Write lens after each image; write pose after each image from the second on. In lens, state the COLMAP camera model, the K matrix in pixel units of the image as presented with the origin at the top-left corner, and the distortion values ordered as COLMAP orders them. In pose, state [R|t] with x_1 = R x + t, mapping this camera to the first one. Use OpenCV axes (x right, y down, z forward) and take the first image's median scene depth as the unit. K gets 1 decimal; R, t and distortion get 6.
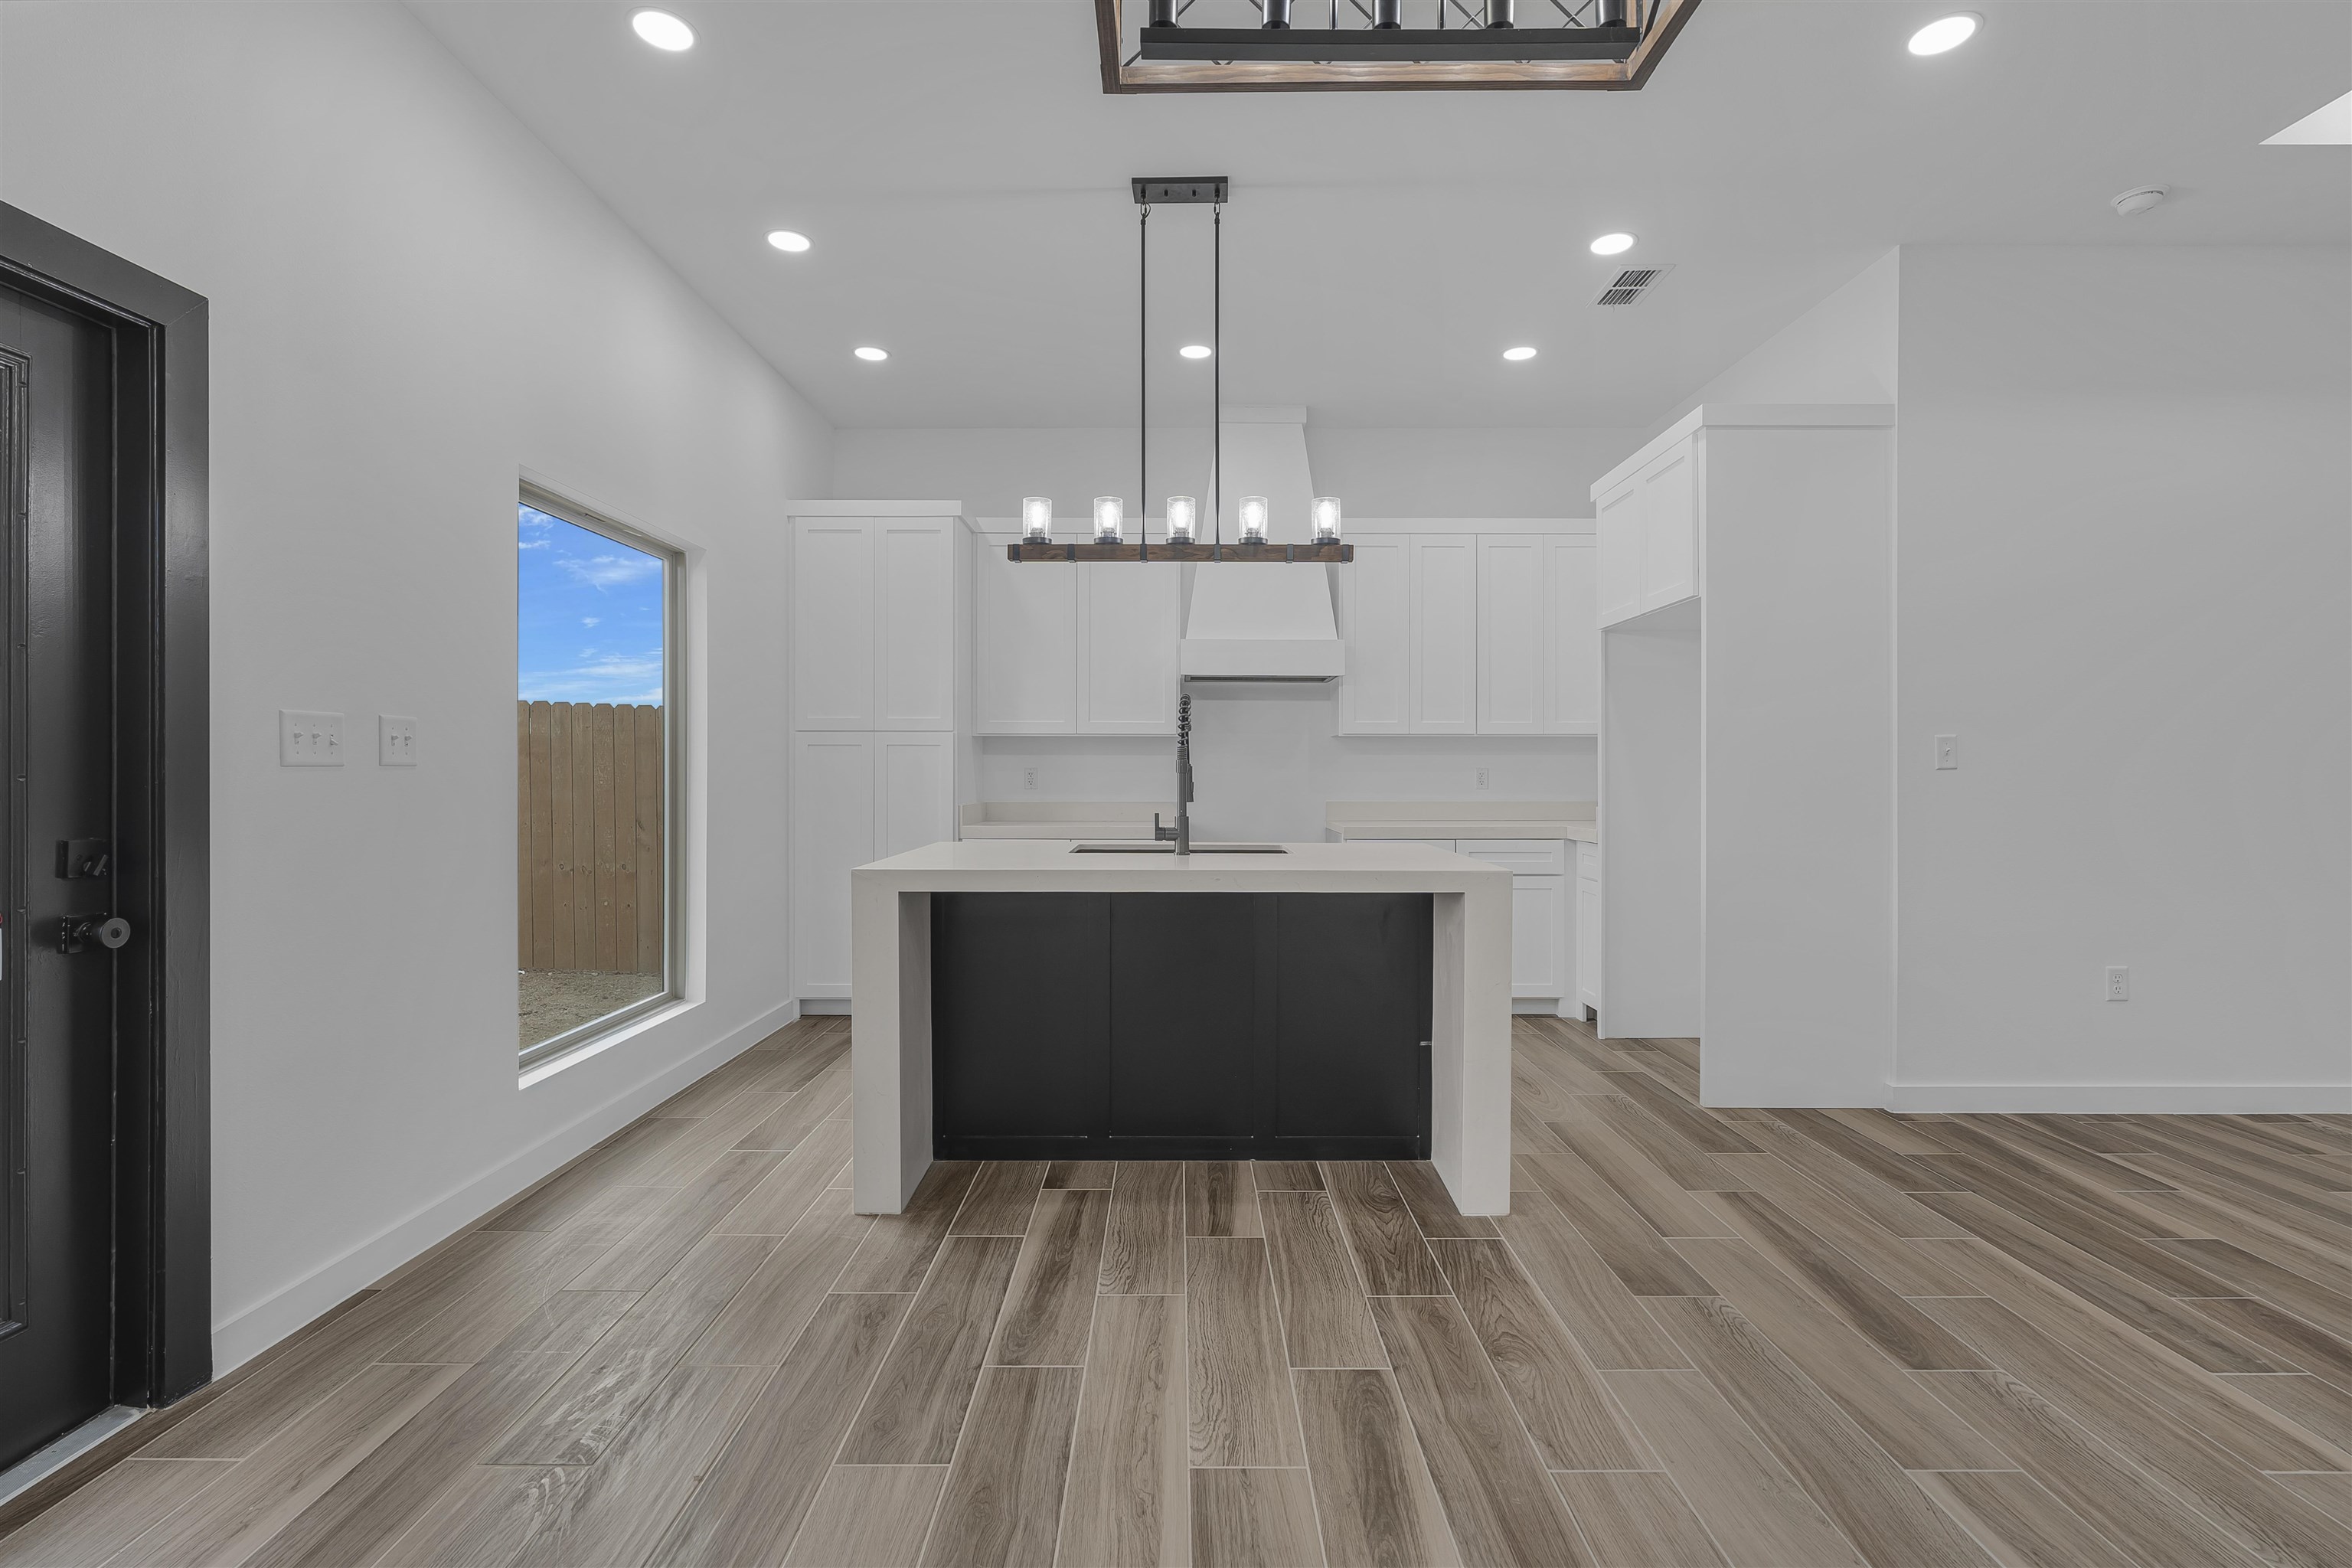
lens RADIAL K [[1066.0, 0, 1183.6], [0, 1066.0, 777.7], [0, 0, 1]] dist [-0.001816, 0.000237]
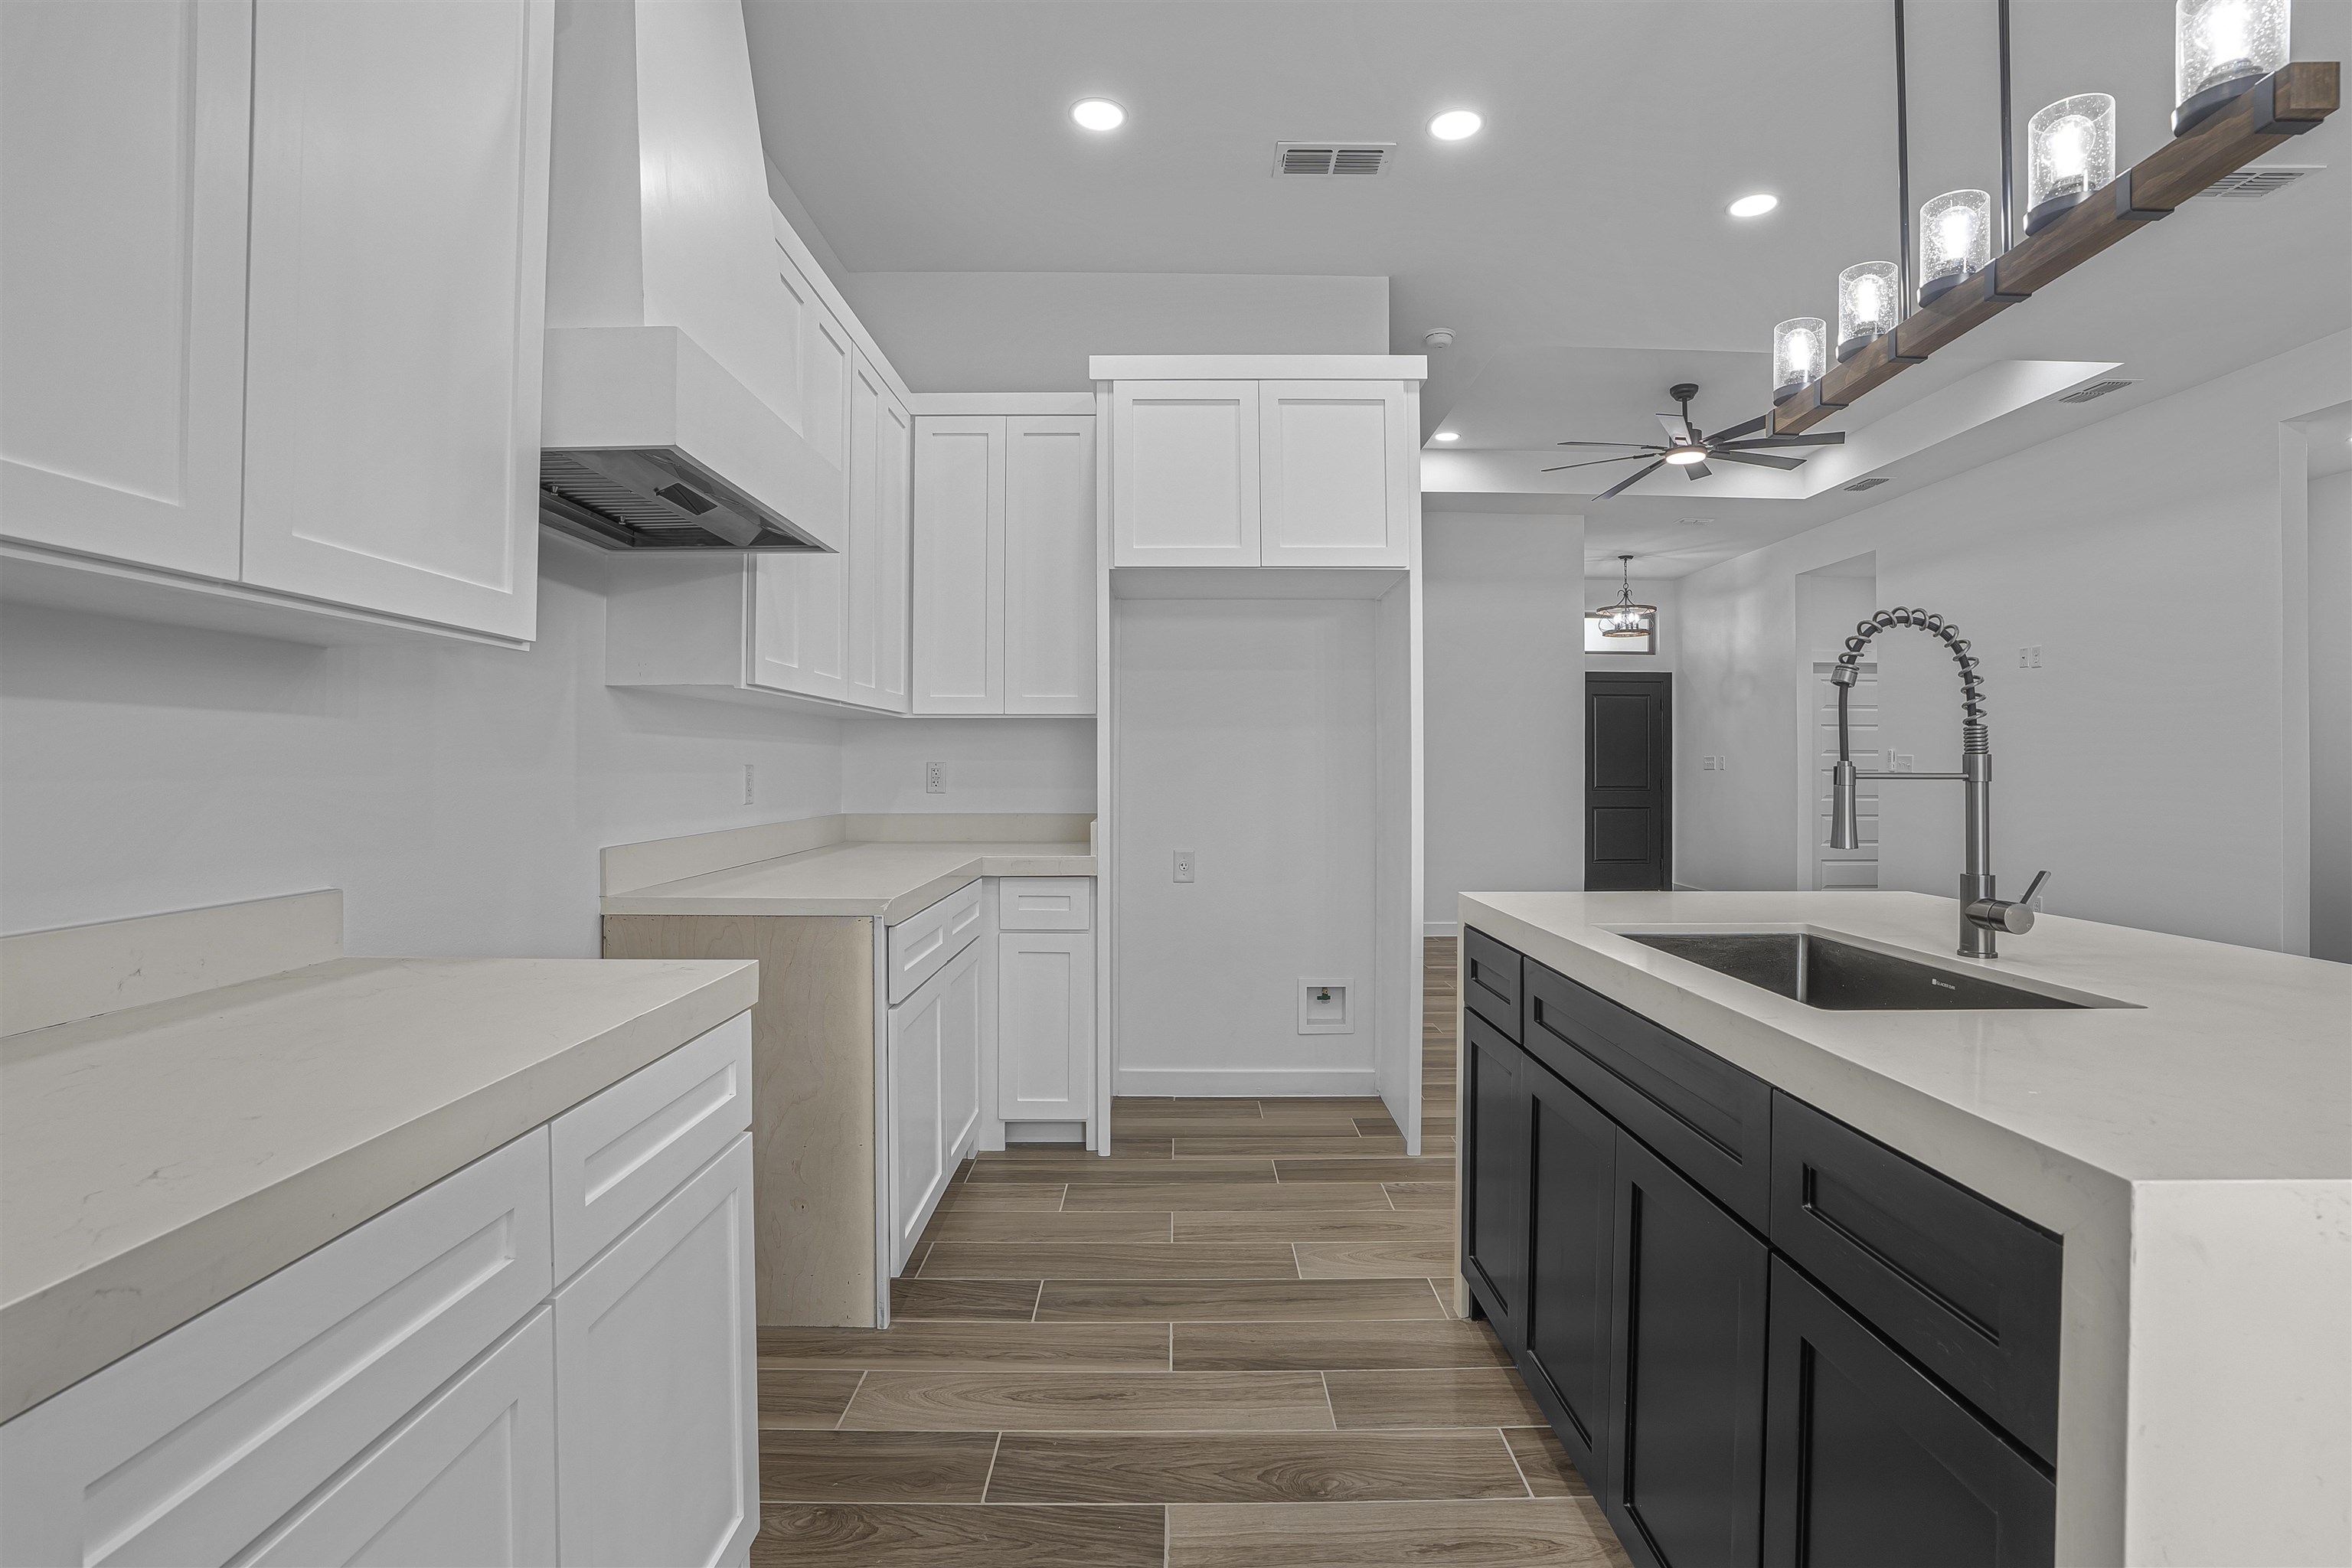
lens RADIAL K [[1110.0, 0, 1176.0], [0, 1110.0, 784.0], [0, 0, 1]] dist [-0.057969, 0.000286]
pose [[0.003431, -0.018551, 0.999822, -0.512408], [0.002143, 0.999826, 0.018544, -0.013963], [-0.999992, 0.002079, 0.003470, 1.427933]]
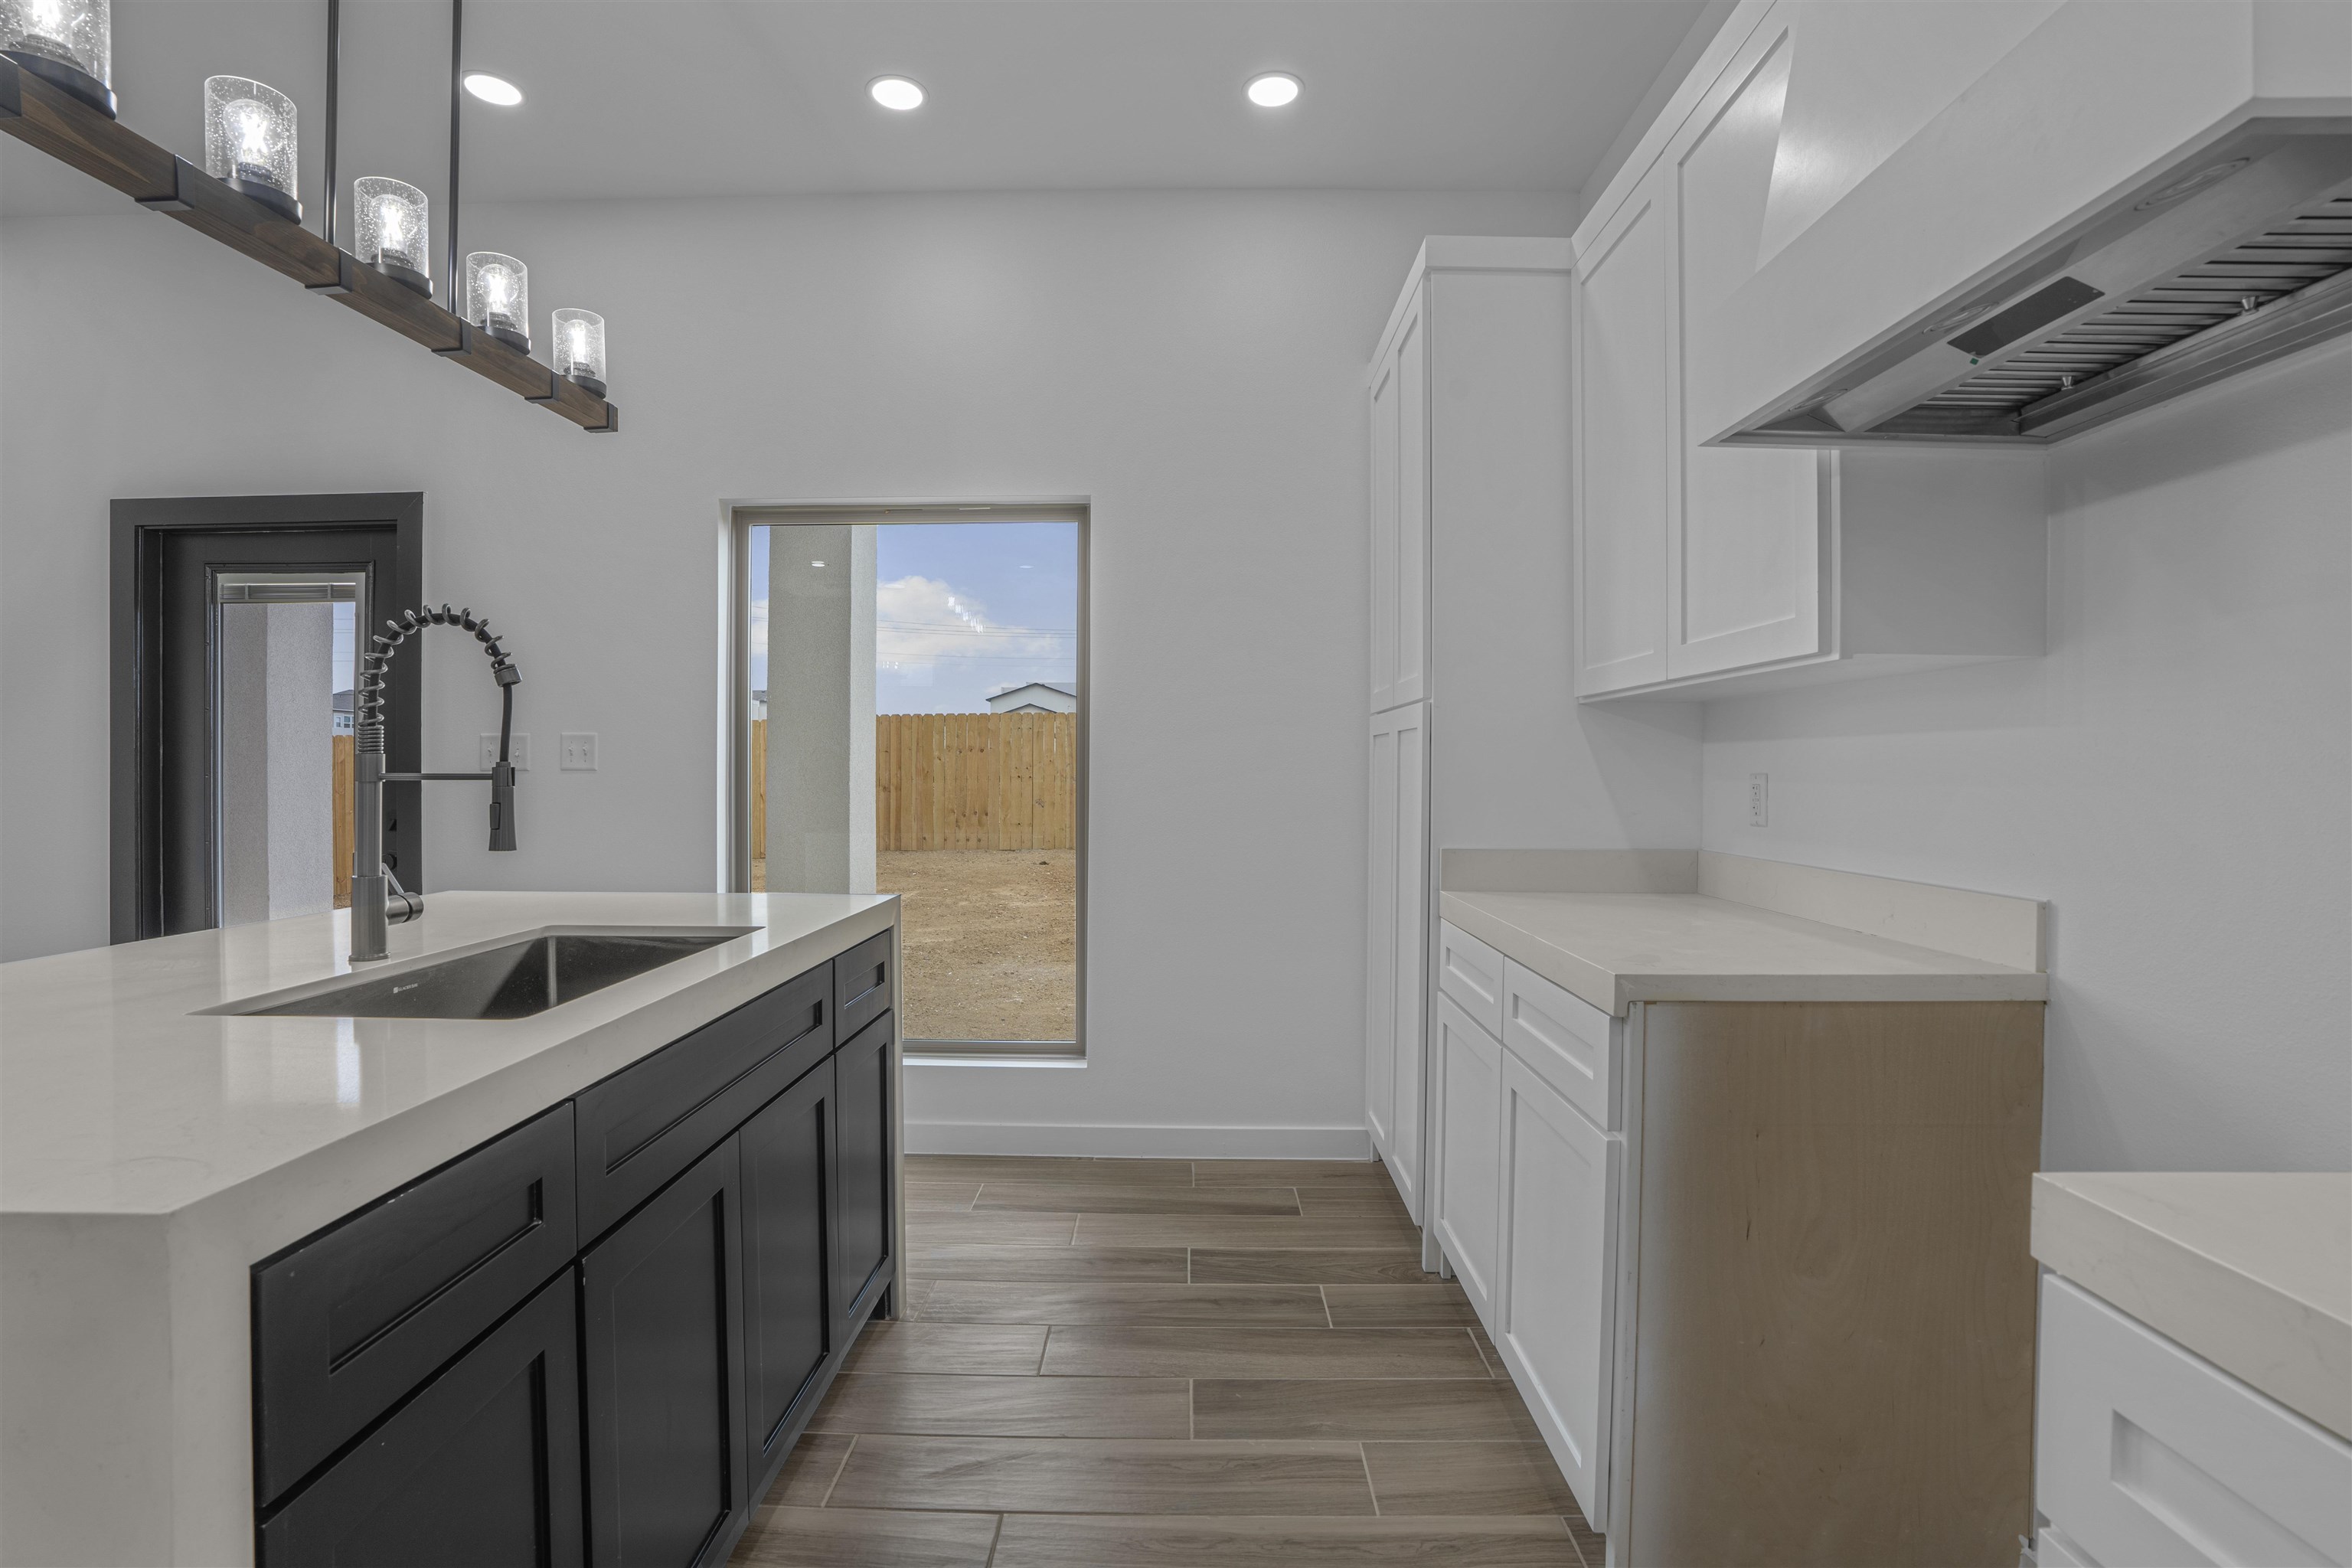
lens RADIAL K [[1105.9, 0, 1173.6], [0, 1105.9, 777.3], [0, 0, 1]] dist [-0.064391, 0.026285]
pose [[-0.020735, 0.004161, -0.999776, 0.482340], [-0.008738, 0.999952, 0.004343, -0.012947], [0.999747, 0.008826, -0.020697, 1.432437]]
